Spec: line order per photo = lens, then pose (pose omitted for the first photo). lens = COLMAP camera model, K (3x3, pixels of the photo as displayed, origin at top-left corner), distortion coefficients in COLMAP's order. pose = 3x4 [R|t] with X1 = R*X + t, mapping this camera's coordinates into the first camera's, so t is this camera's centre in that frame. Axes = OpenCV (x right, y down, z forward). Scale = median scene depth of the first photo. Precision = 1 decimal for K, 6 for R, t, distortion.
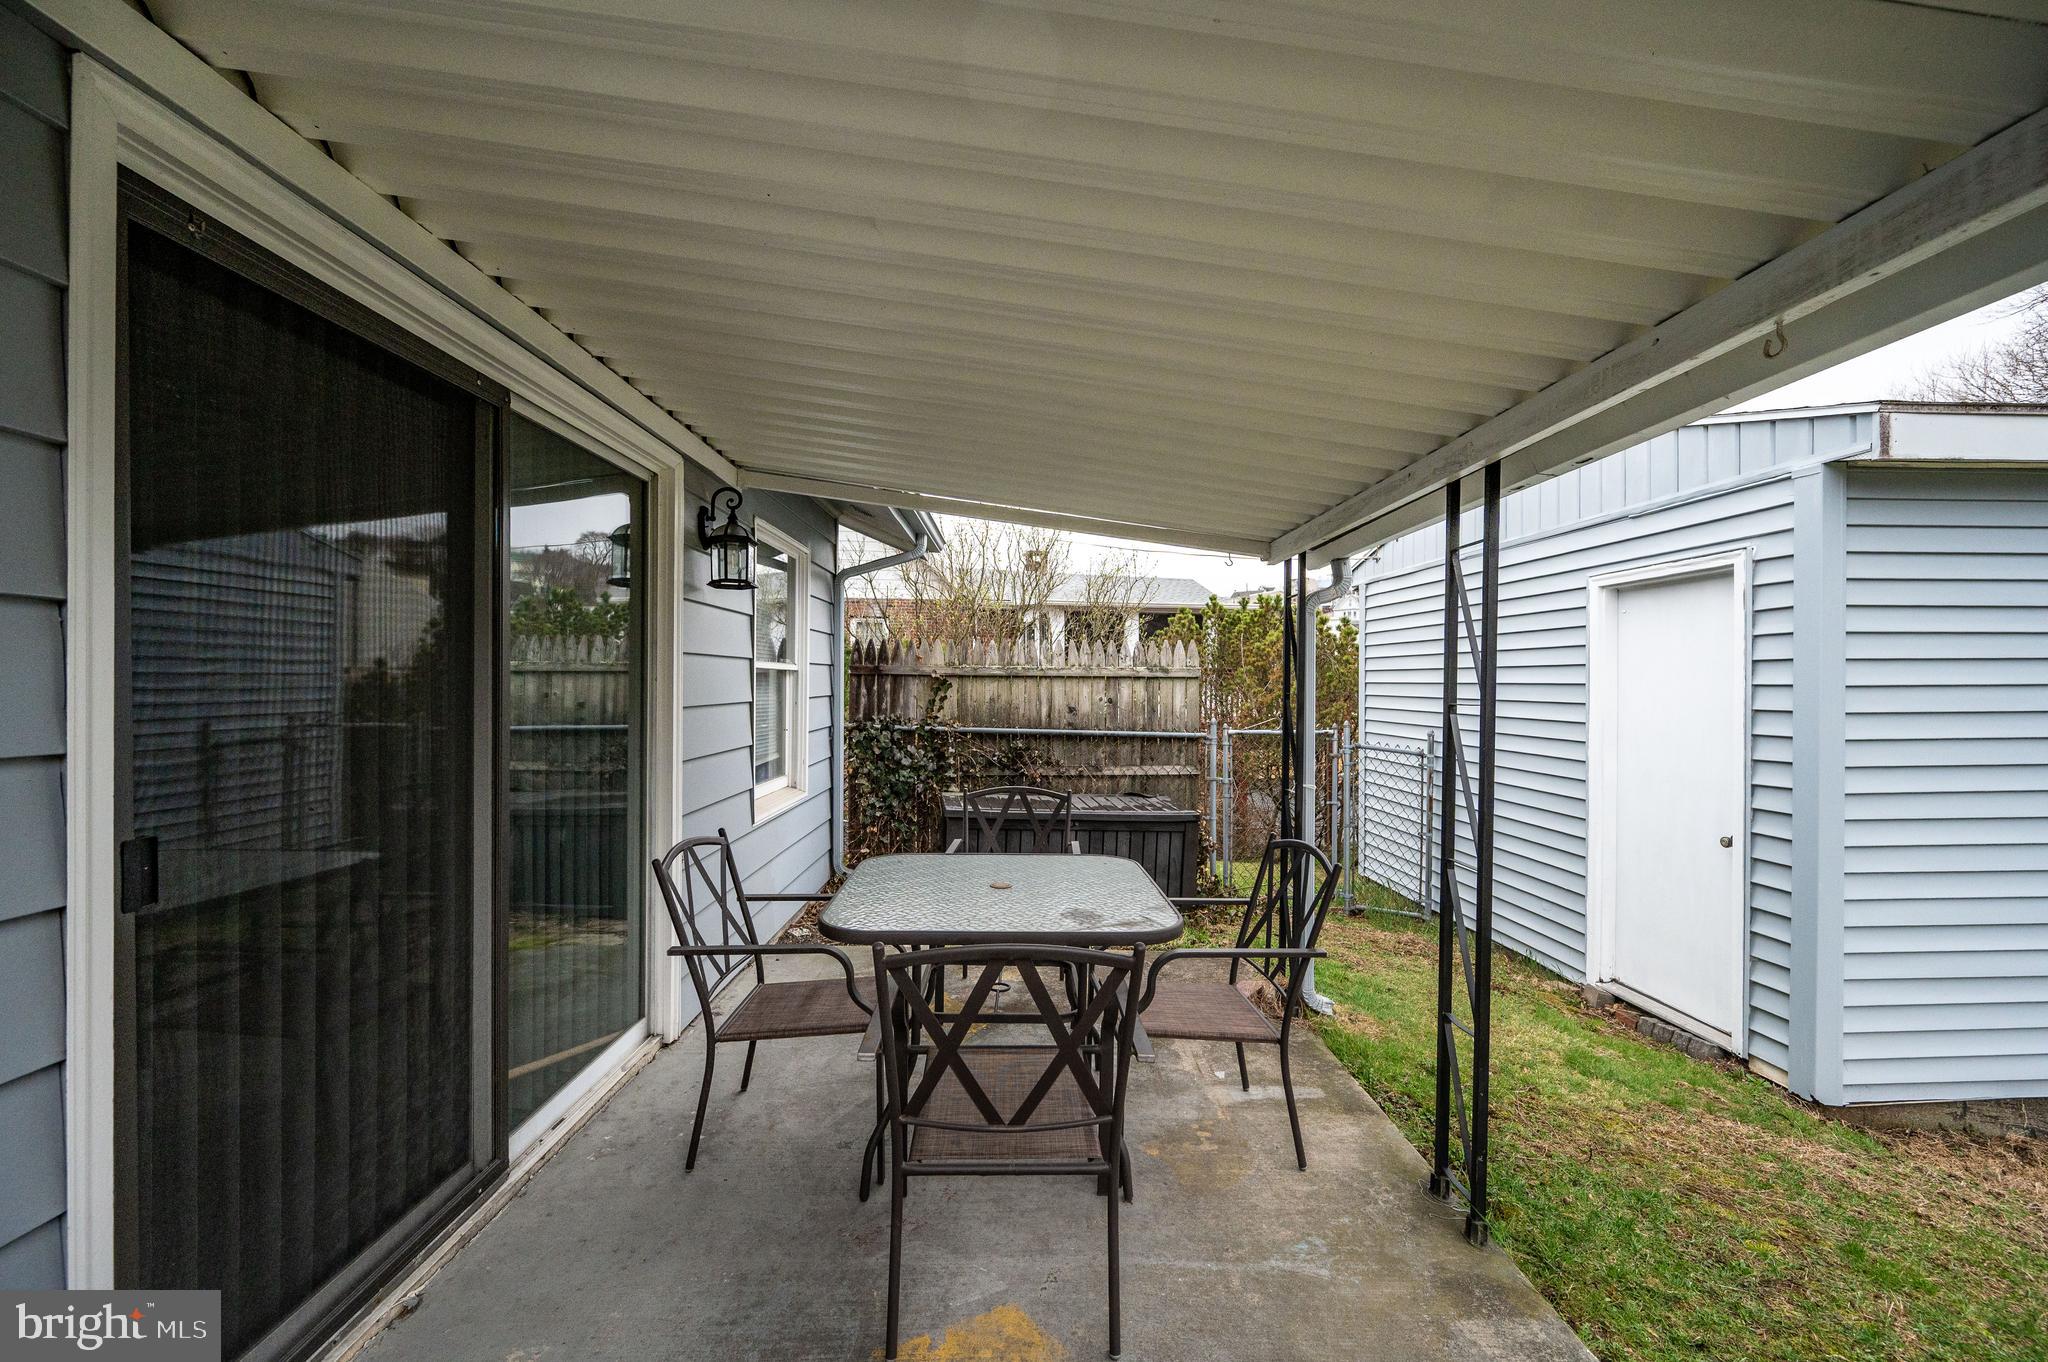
lens RADIAL K [[818.3, 0, 1040.3], [0, 818.3, 677.6], [0, 0, 1]] dist [-0.000374, -0.000232]
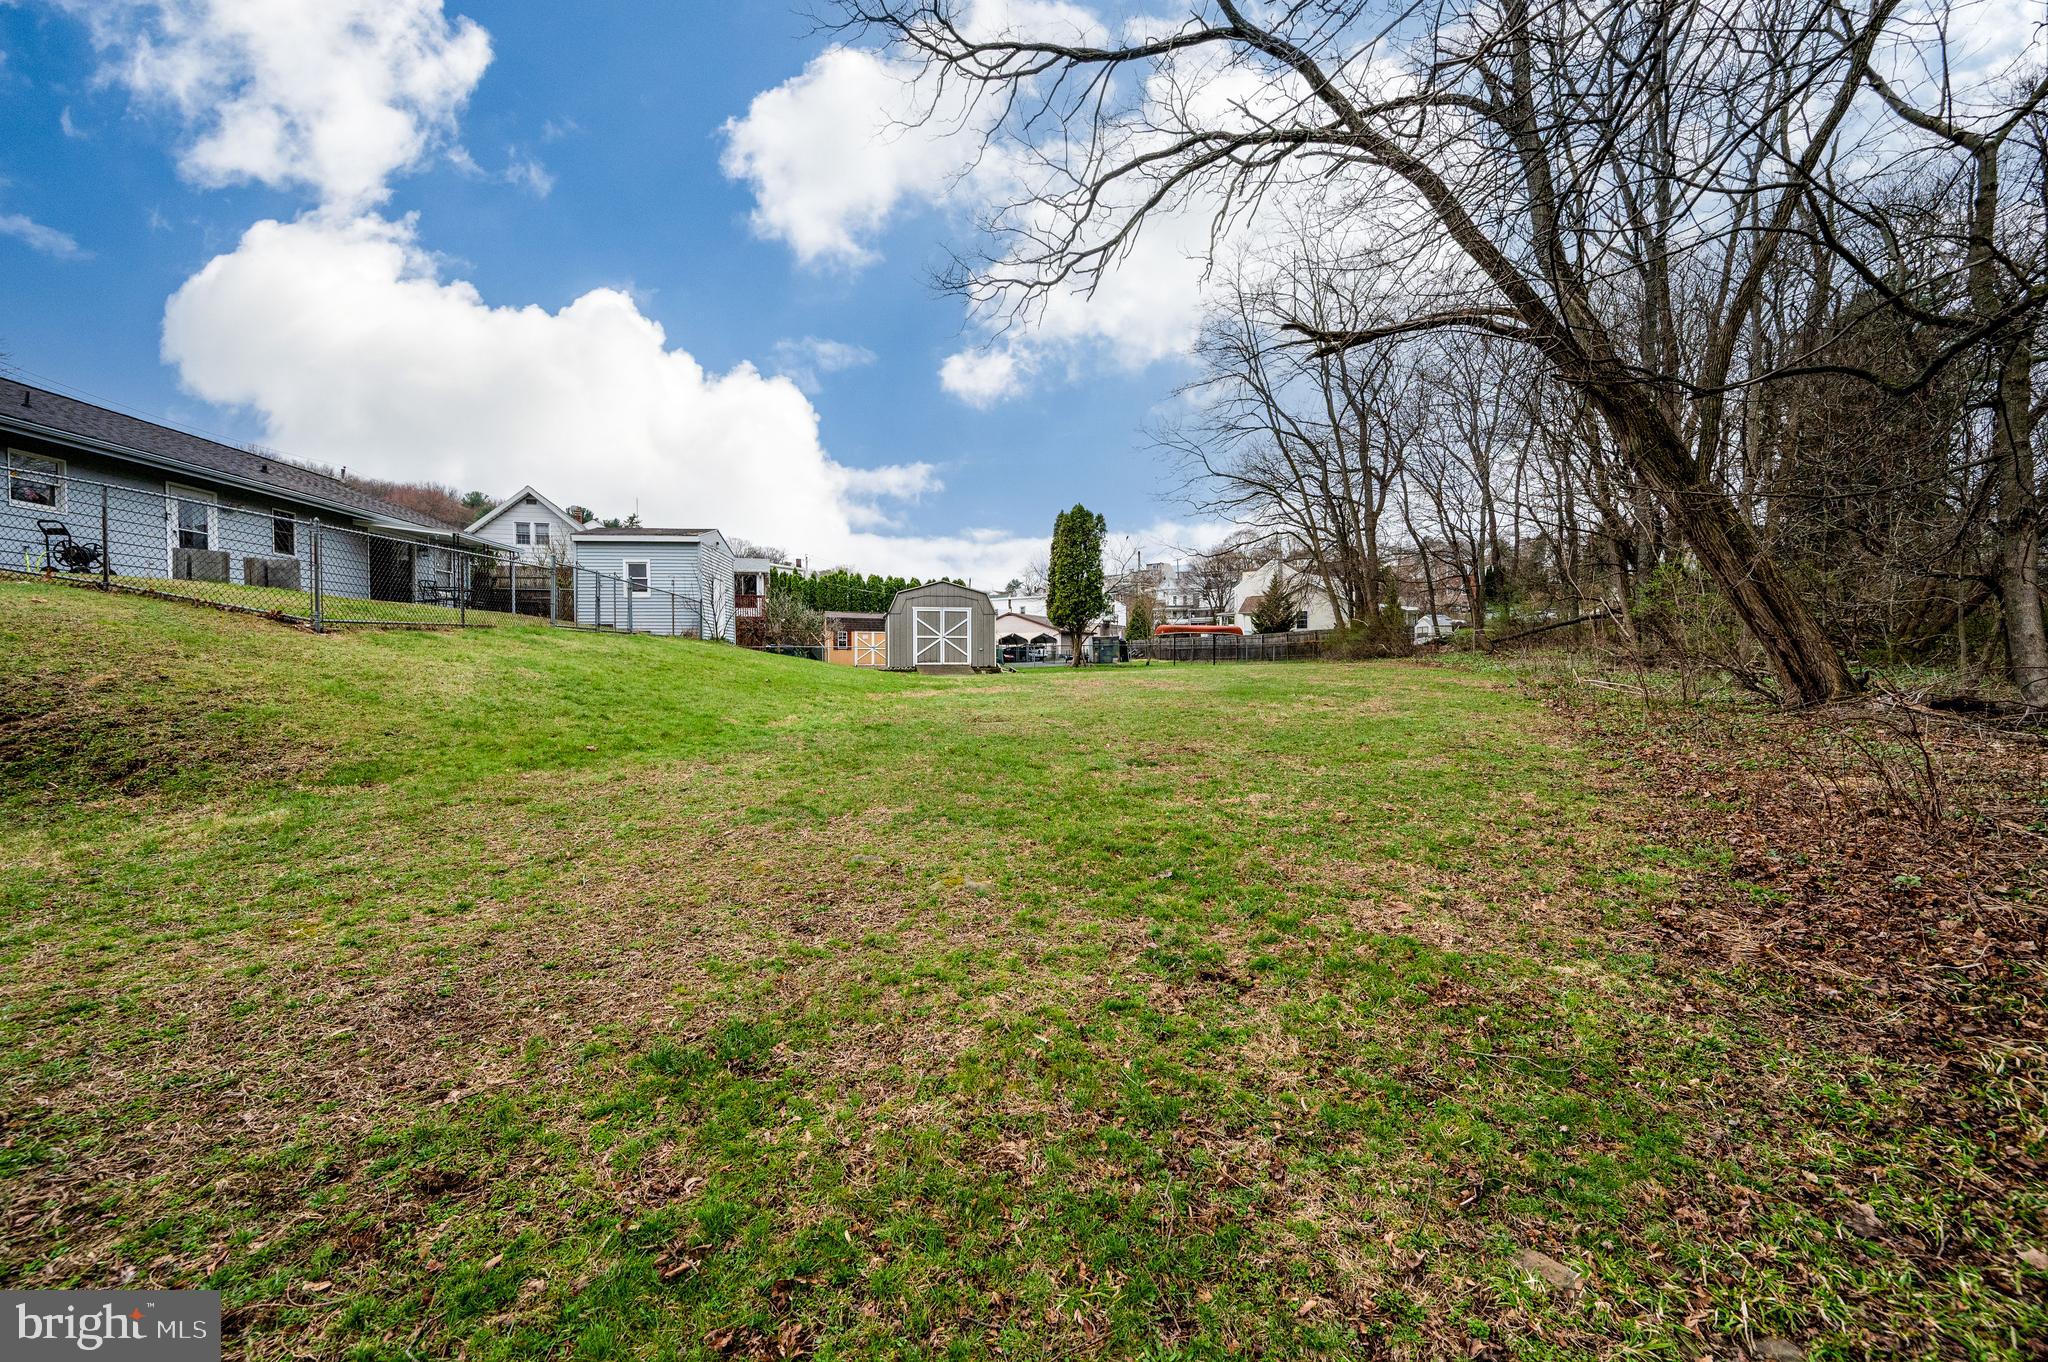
lens RADIAL K [[818.3, 0, 1040.3], [0, 818.3, 677.6], [0, 0, 1]] dist [-0.000374, -0.000232]
pose [[0.996811, -0.009693, 0.079205, 3.337411], [0.008650, 0.999871, 0.013507, 0.681102], [-0.079326, -0.012779, 0.996767, -4.970255]]
